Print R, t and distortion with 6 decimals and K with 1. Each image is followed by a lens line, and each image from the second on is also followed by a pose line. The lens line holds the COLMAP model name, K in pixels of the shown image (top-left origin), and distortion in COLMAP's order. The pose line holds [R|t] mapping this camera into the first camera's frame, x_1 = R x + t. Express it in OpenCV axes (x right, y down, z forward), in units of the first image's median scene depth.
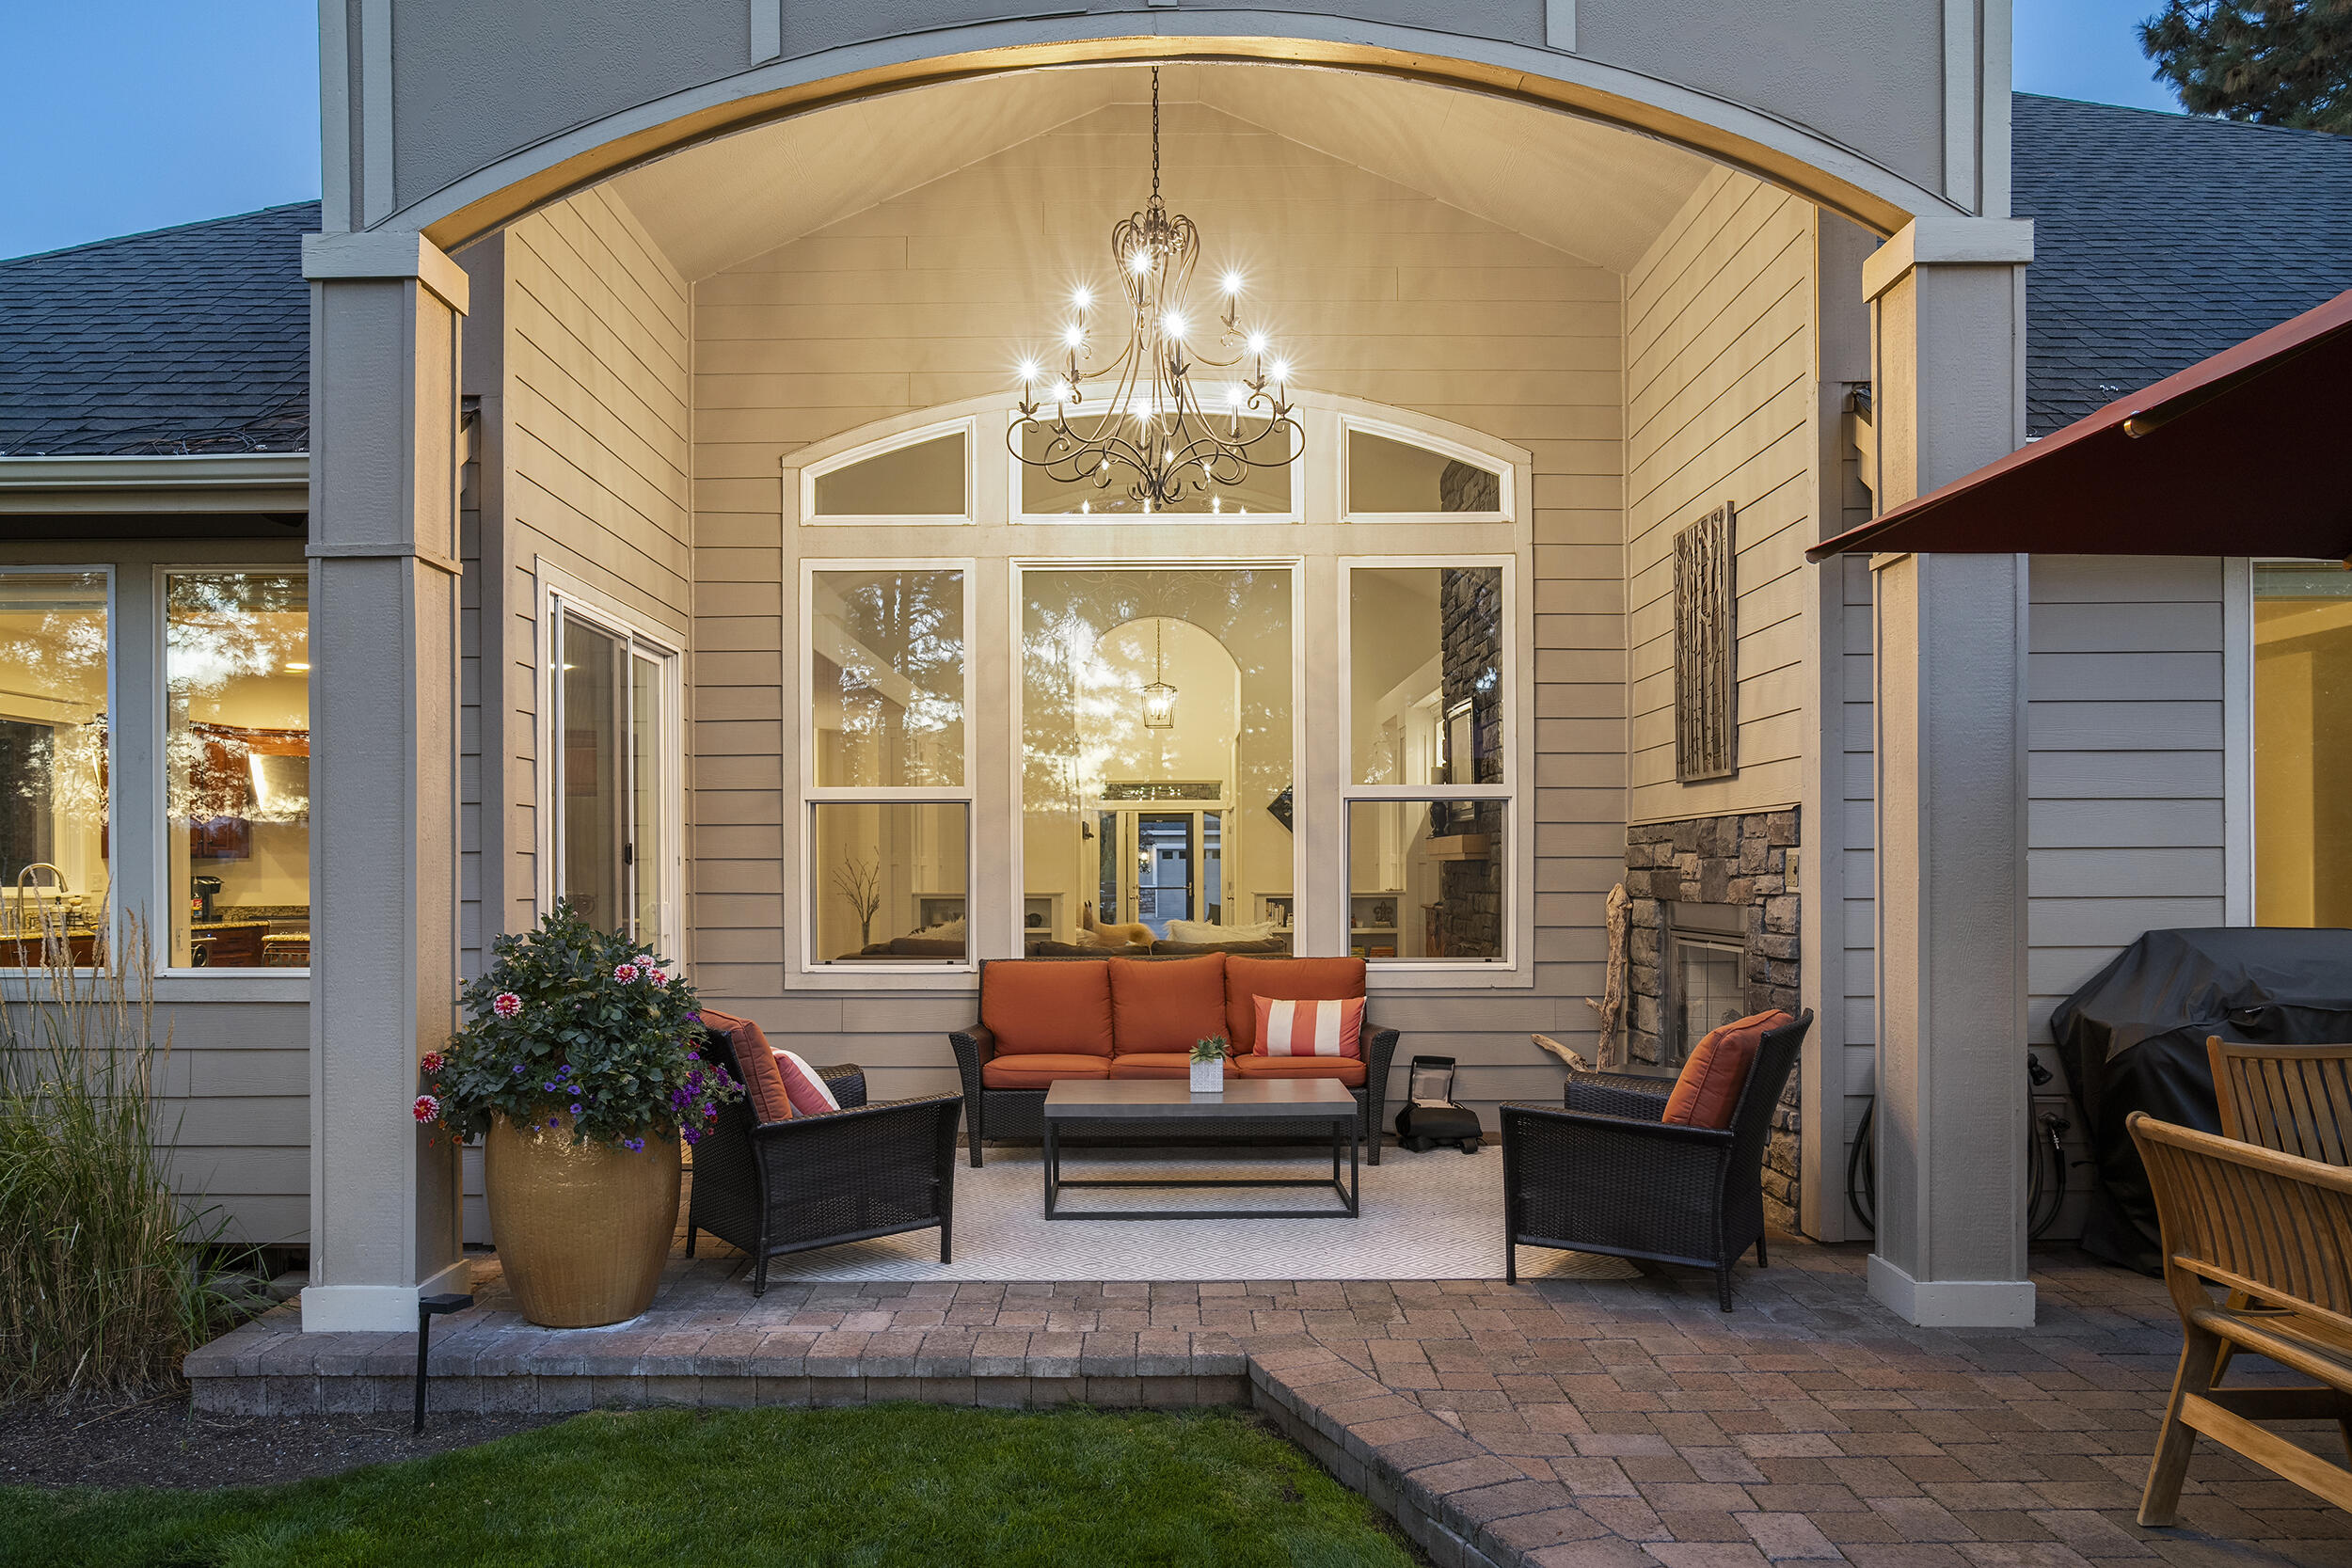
lens RADIAL K [[1680.3, 0, 1170.1], [0, 1680.3, 875.0], [0, 0, 1]] dist [-0.002924, -0.001070]
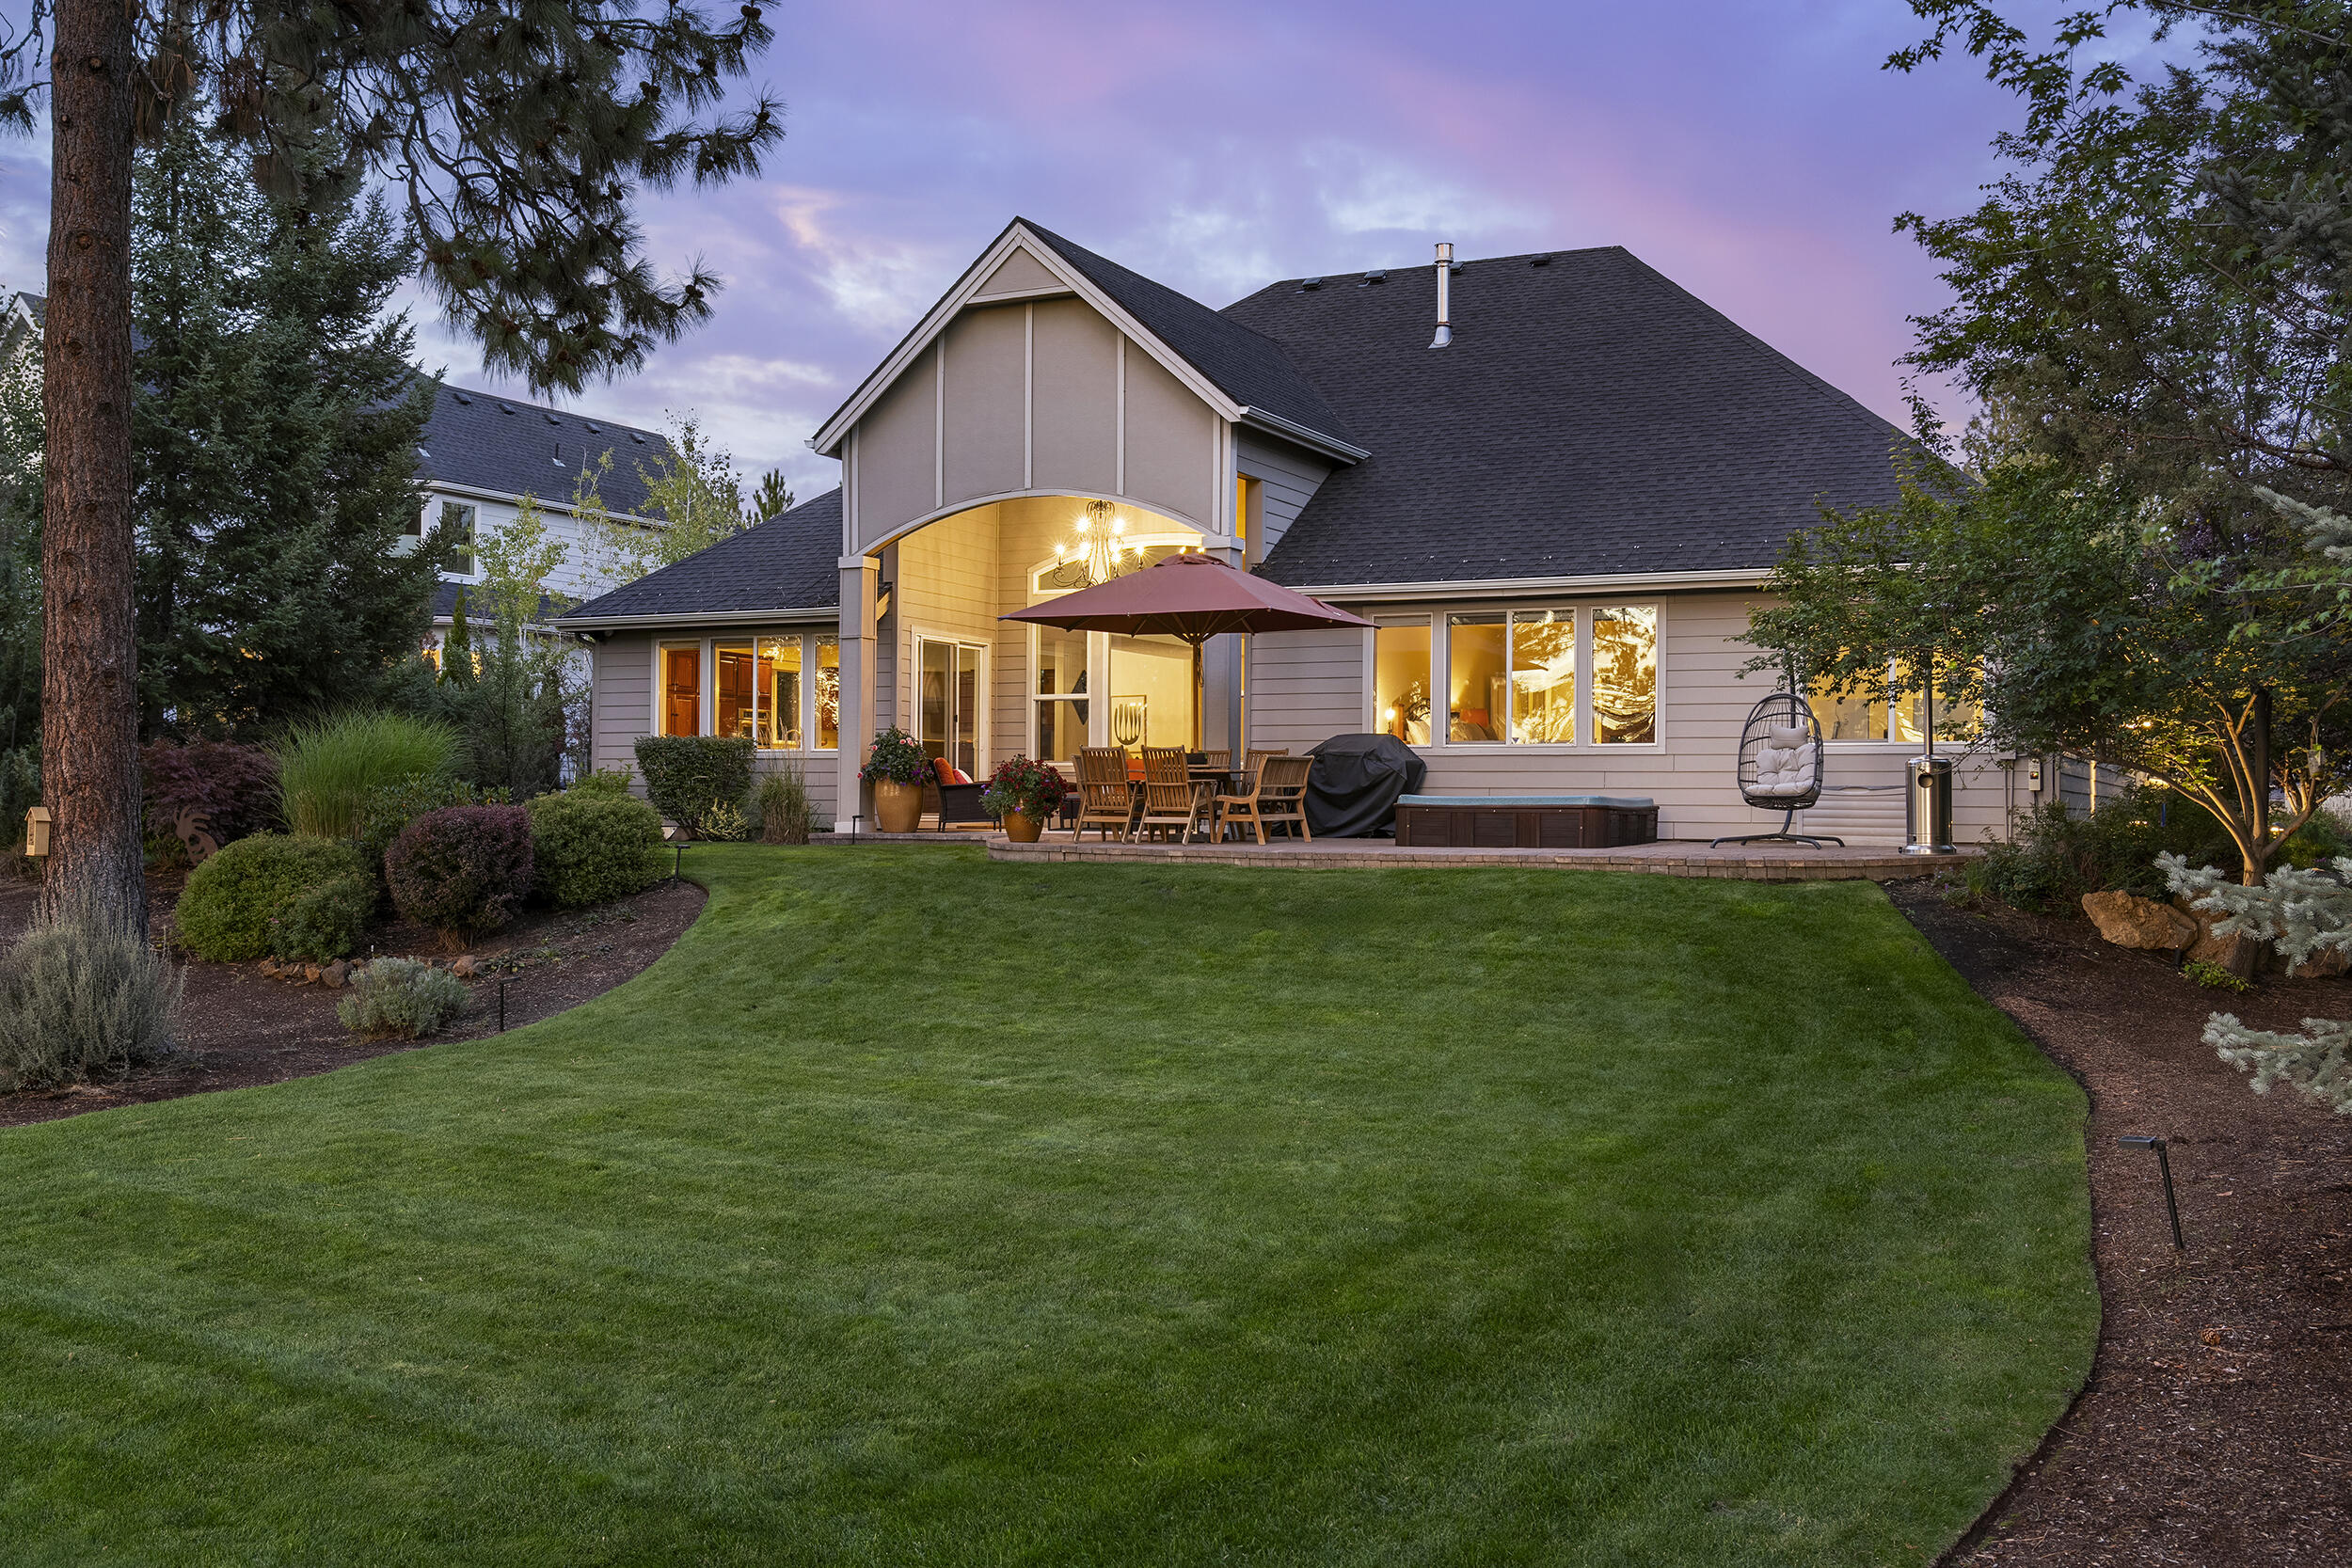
lens RADIAL K [[2287.9, 0, 1176.0], [0, 2287.9, 784.0], [0, 0, 1]] dist [0.000309, -0.000026]
pose [[0.902489, 0.002261, -0.430708, 2.401559], [-0.008954, 0.999869, -0.013512, 0.210916], [0.430620, 0.016051, 0.902390, -3.347995]]
